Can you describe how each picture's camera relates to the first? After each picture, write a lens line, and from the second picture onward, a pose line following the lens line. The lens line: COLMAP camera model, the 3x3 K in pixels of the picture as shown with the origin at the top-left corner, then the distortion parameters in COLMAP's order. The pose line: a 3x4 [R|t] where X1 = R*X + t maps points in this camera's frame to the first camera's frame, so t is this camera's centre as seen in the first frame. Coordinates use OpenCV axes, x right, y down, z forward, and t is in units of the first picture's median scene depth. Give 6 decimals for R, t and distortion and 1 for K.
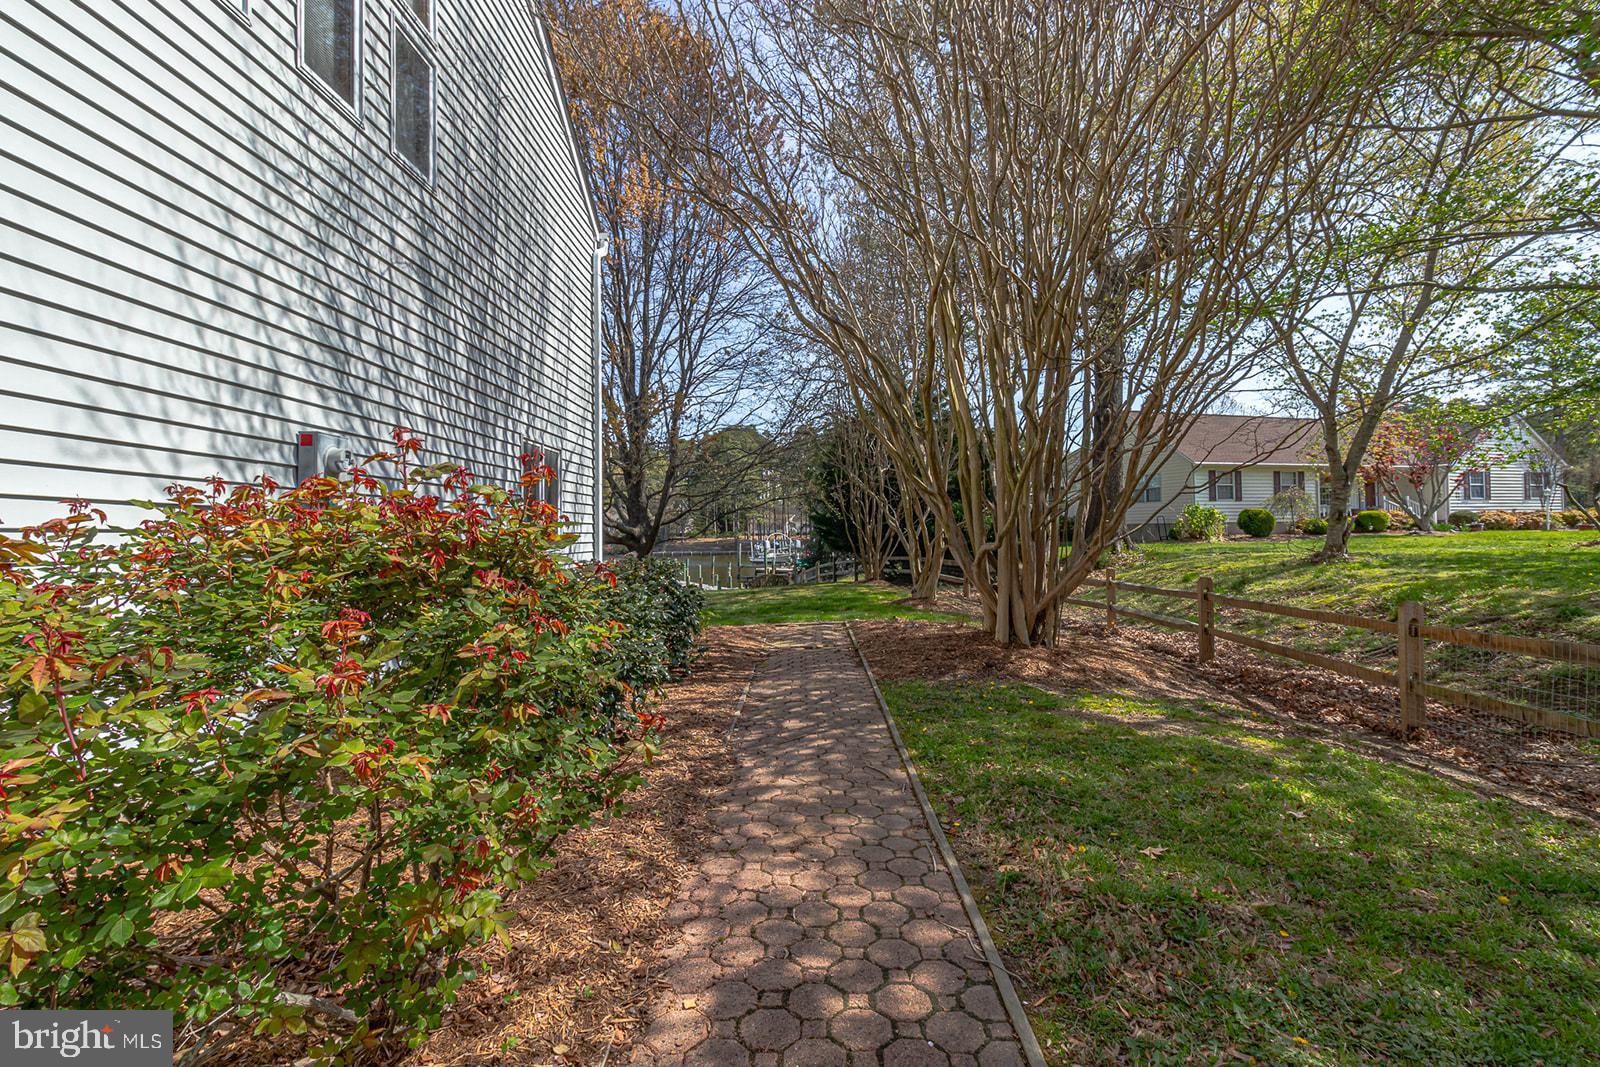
lens RADIAL K [[741.3, 0, 800.7], [0, 741.3, 535.0], [0, 0, 1]] dist [-0.011542, 0.001892]
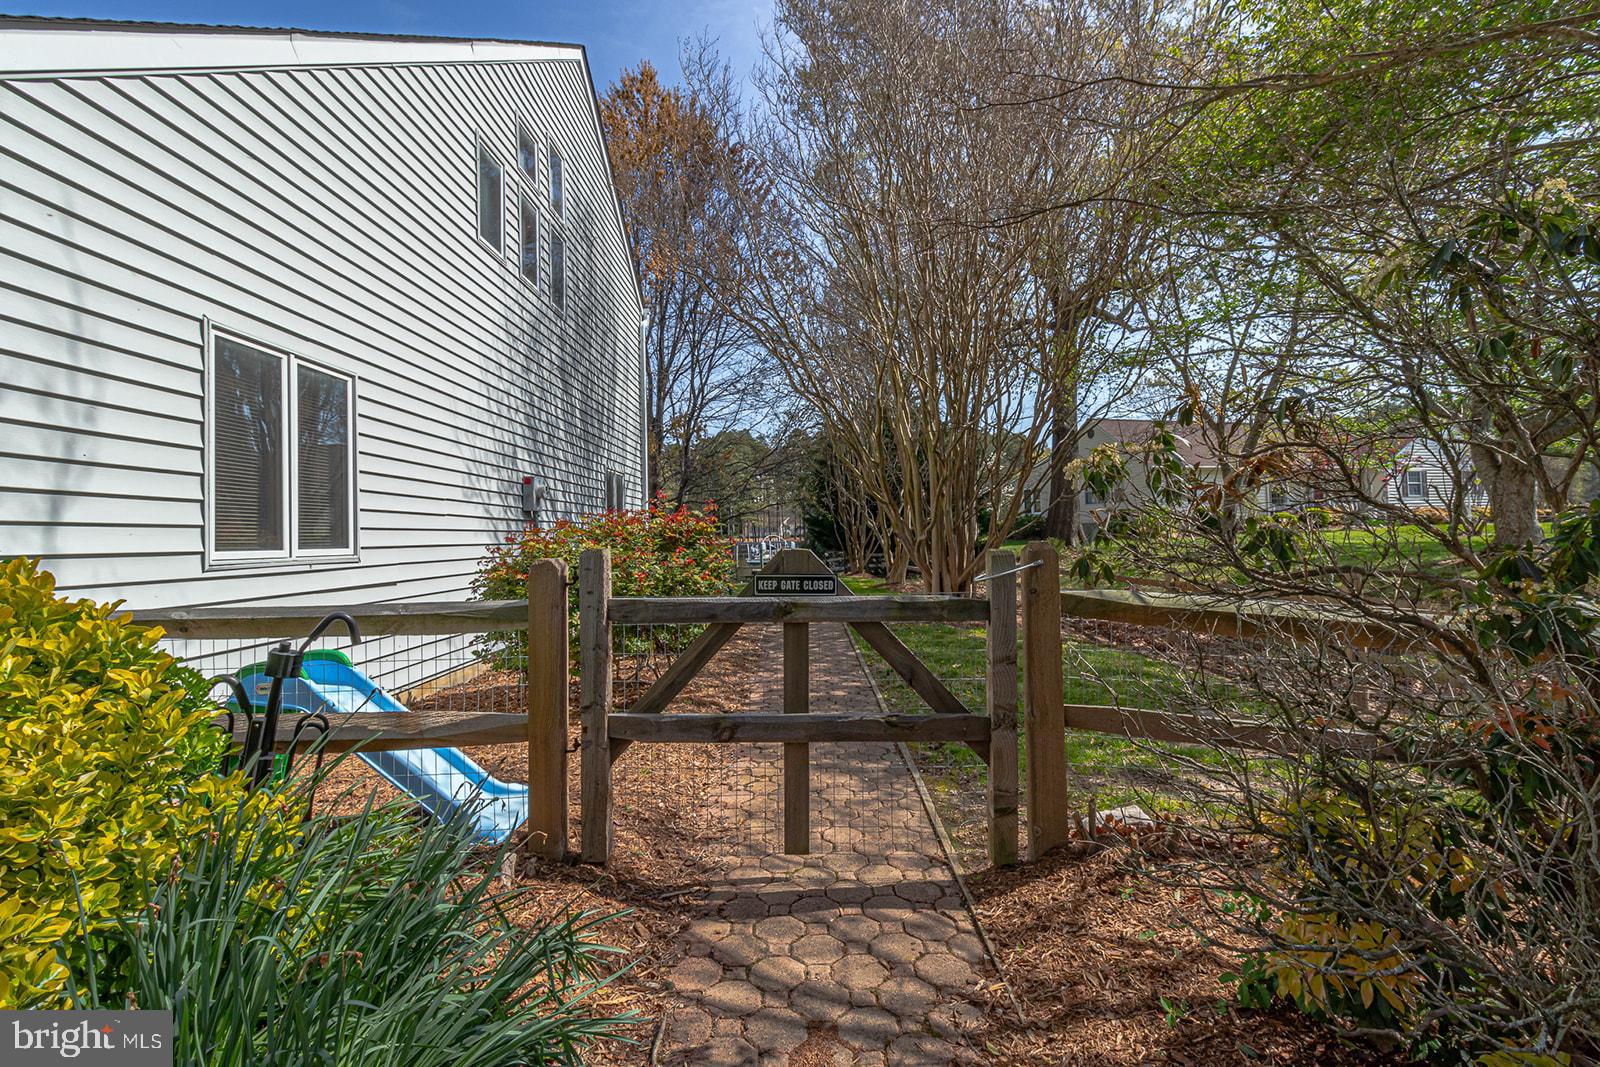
lens RADIAL K [[741.3, 0, 799.4], [0, 741.3, 535.2], [0, 0, 1]] dist [-0.011542, 0.001892]
pose [[0.999949, -0.008663, 0.005281, -0.002203], [0.008675, 0.999960, -0.002264, 0.006222], [-0.005261, 0.002310, 0.999983, -0.338855]]
